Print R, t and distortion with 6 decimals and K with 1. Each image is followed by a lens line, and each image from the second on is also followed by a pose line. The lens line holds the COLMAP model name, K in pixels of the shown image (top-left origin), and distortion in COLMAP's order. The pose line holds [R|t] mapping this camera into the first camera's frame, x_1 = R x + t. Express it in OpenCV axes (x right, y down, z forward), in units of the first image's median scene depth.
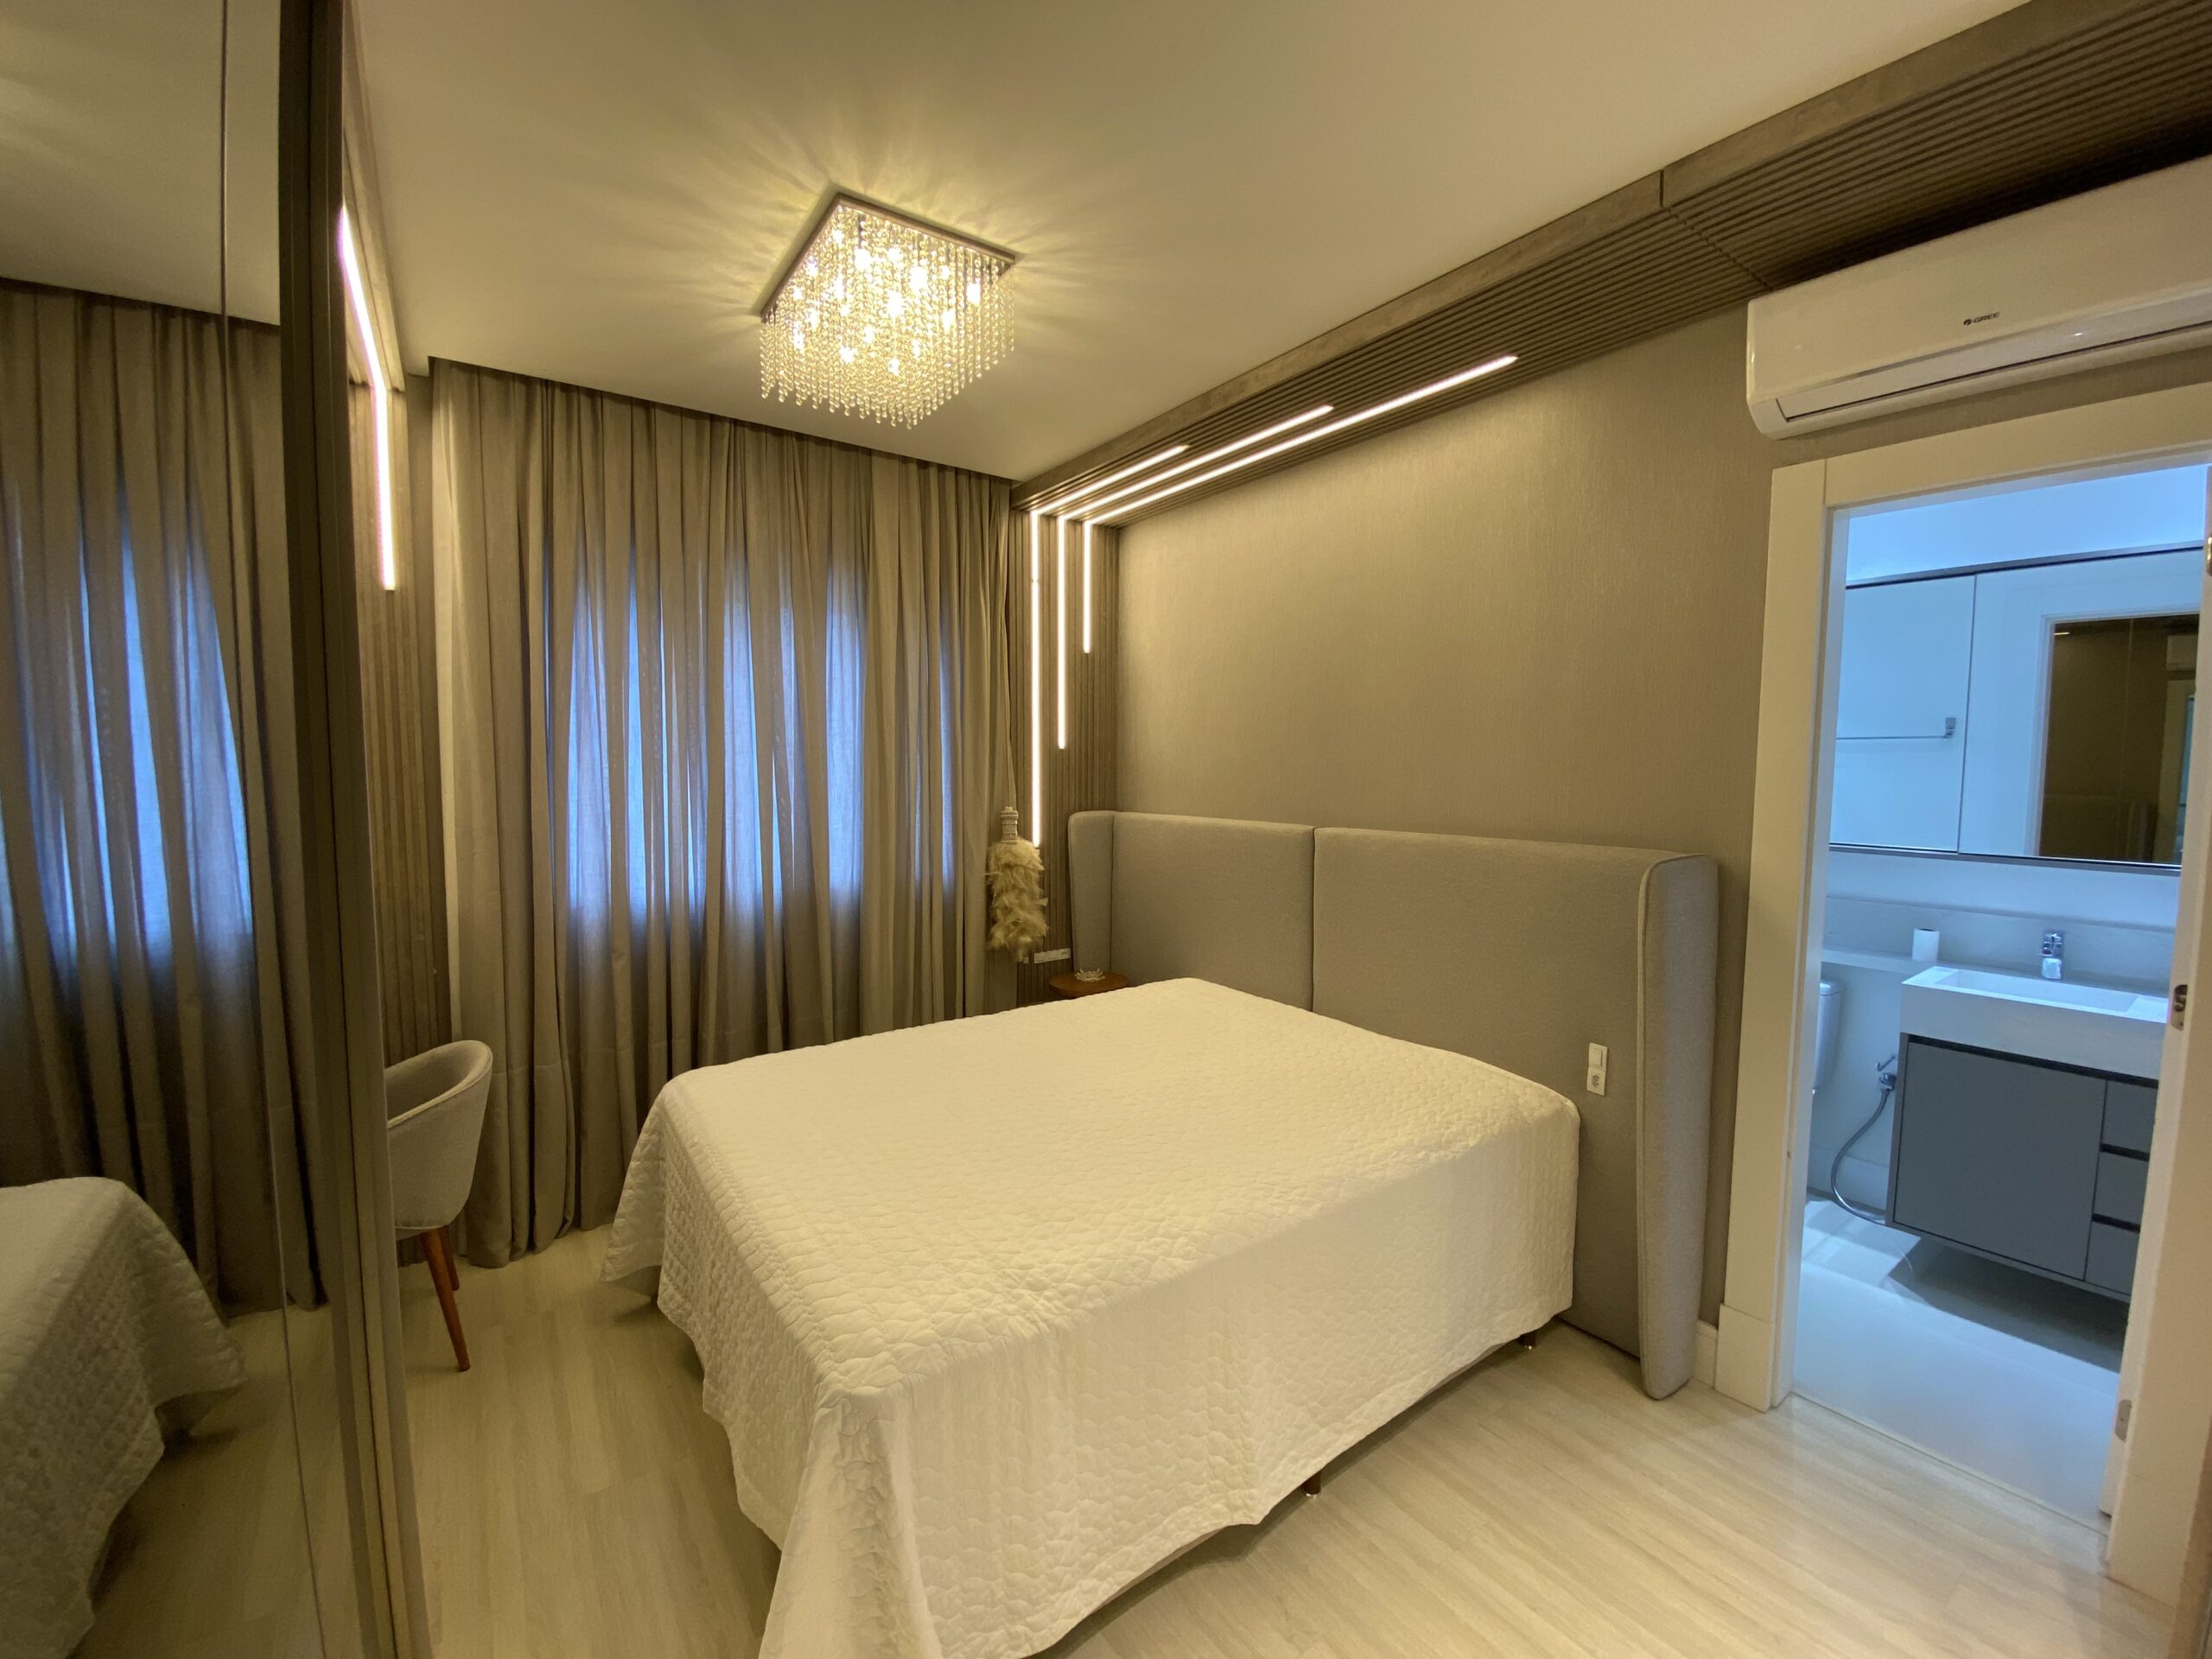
lens RADIAL K [[893.9, 0, 1097.9], [0, 893.9, 829.9], [0, 0, 1]] dist [0.023621, -0.024141]
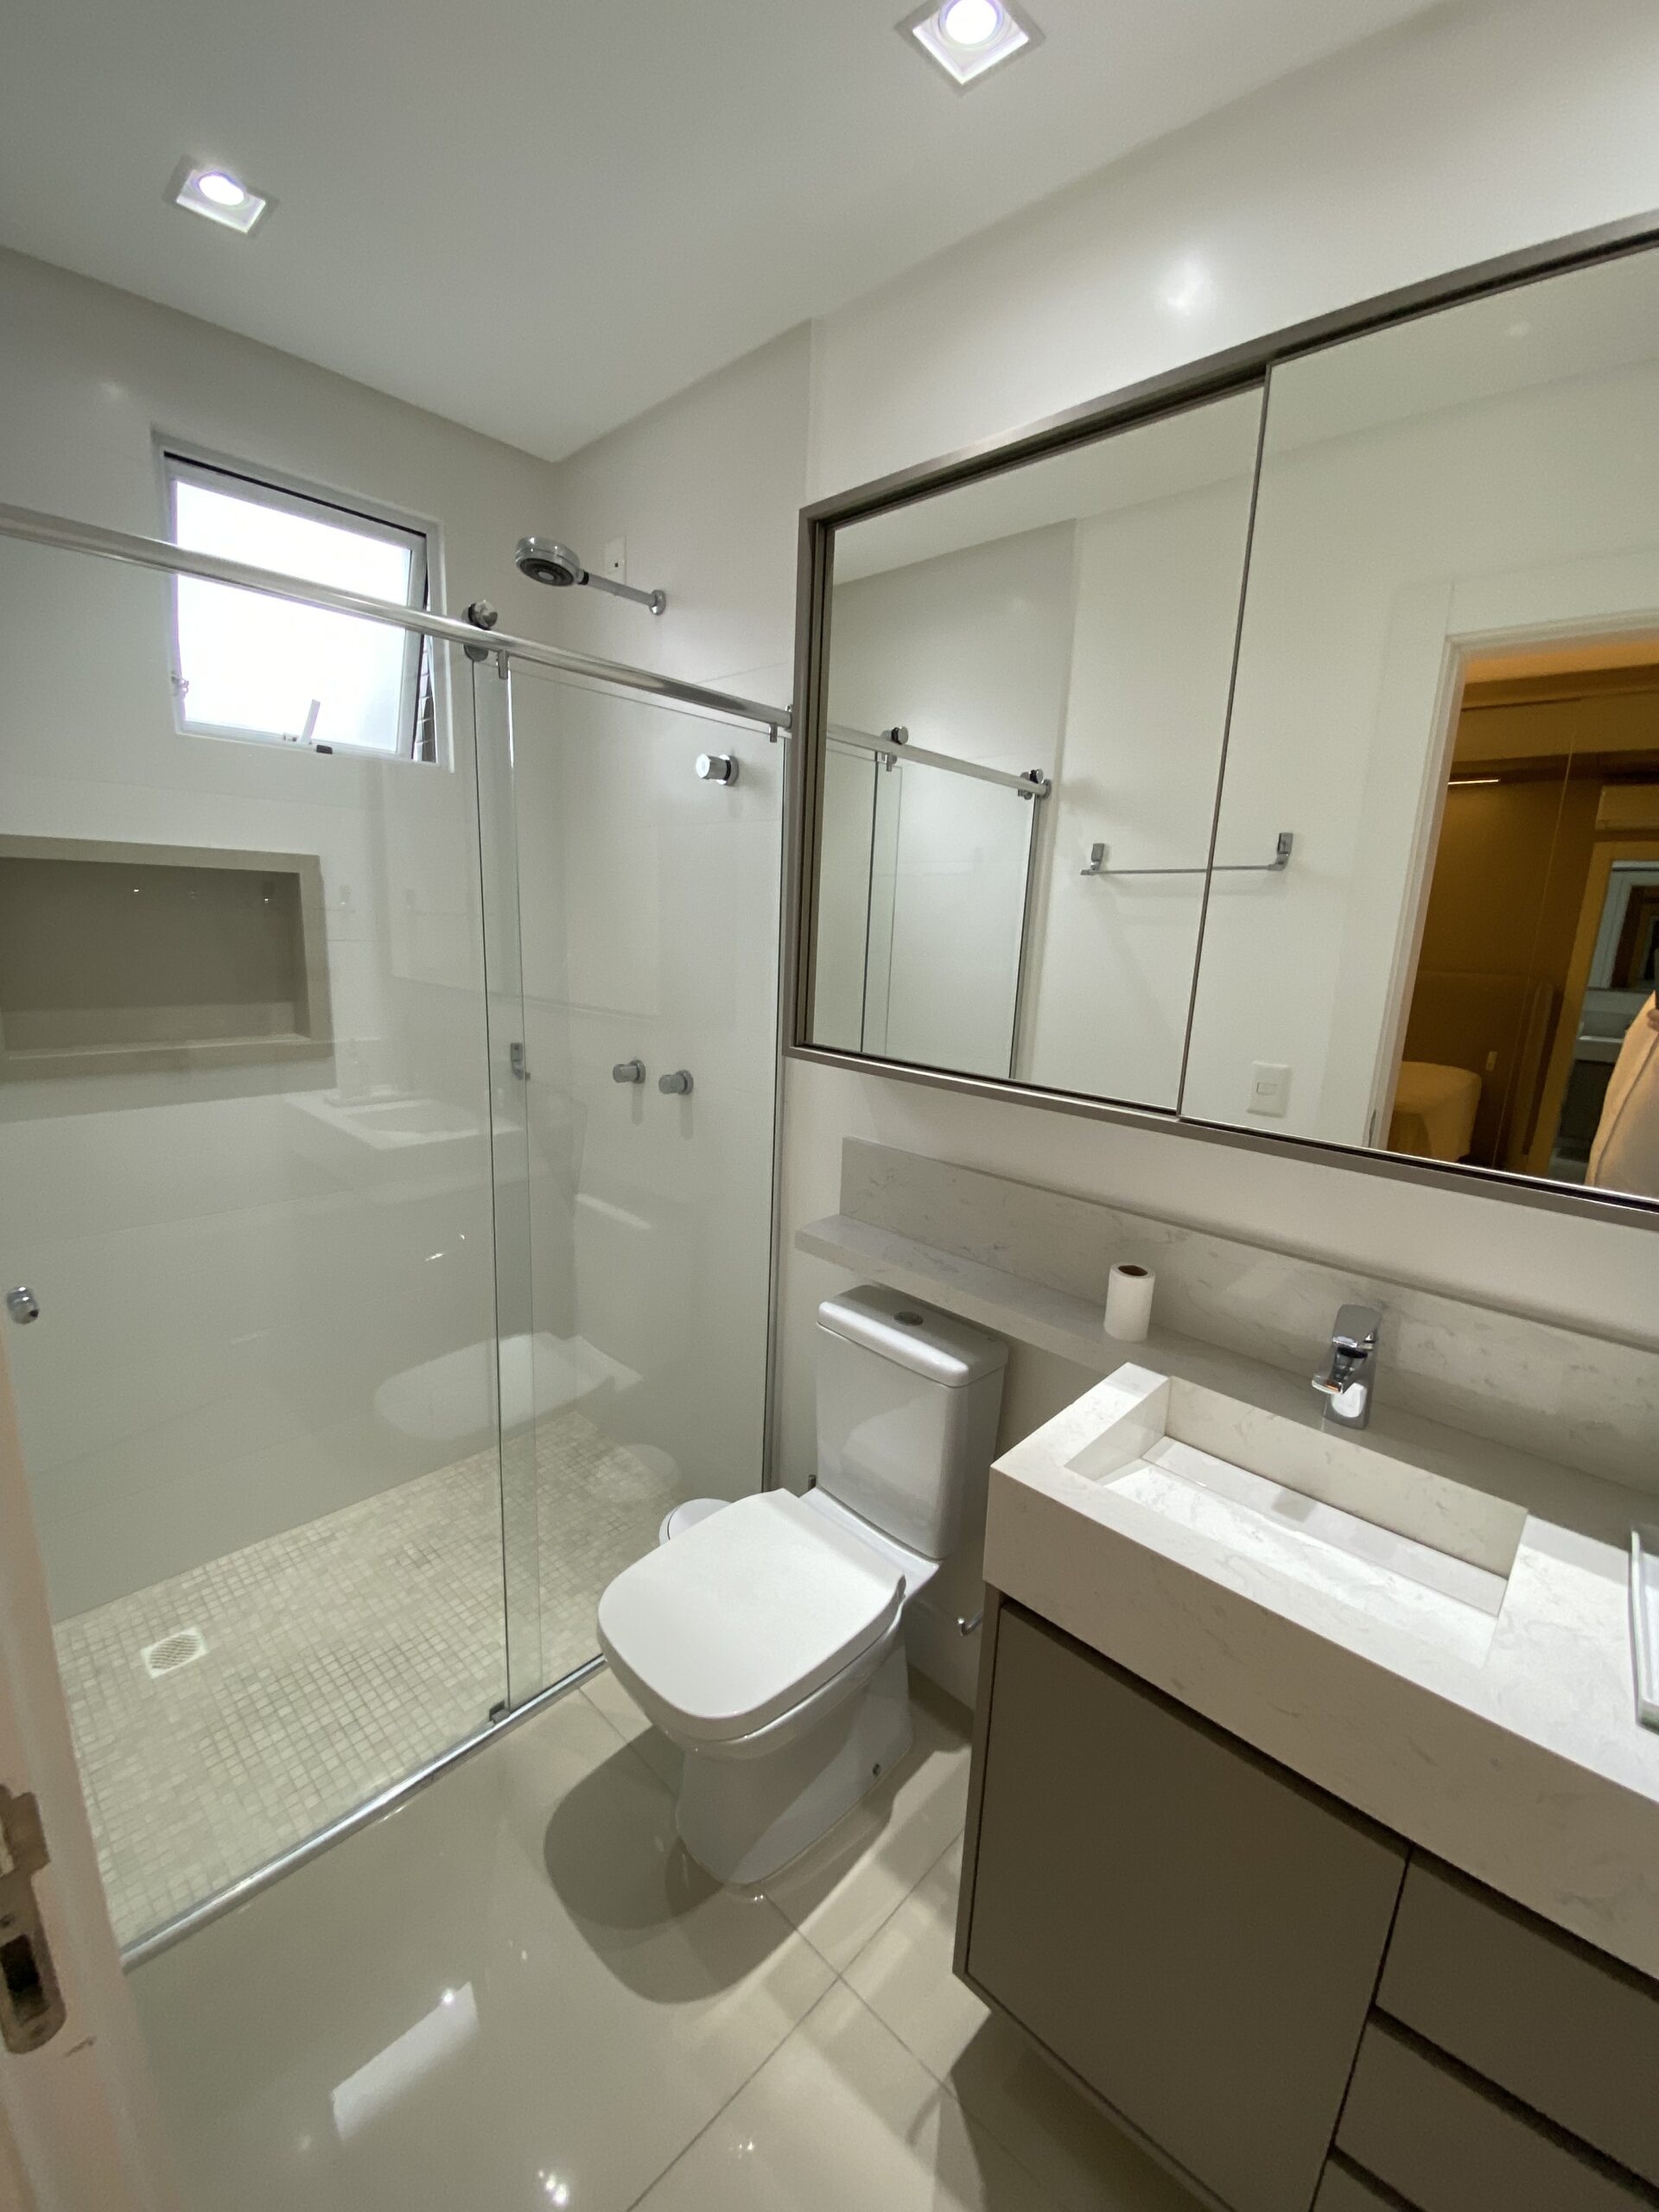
lens RADIAL K [[893.9, 0, 829.5], [0, 893.9, 1106.0], [0, 0, 1]] dist [0.023621, -0.024141]
pose [[0.978868, -0.009026, 0.204294, 0.678507], [-0.020779, 0.989464, 0.143277, -0.037455], [-0.203435, -0.144495, 0.968367, 0.595588]]
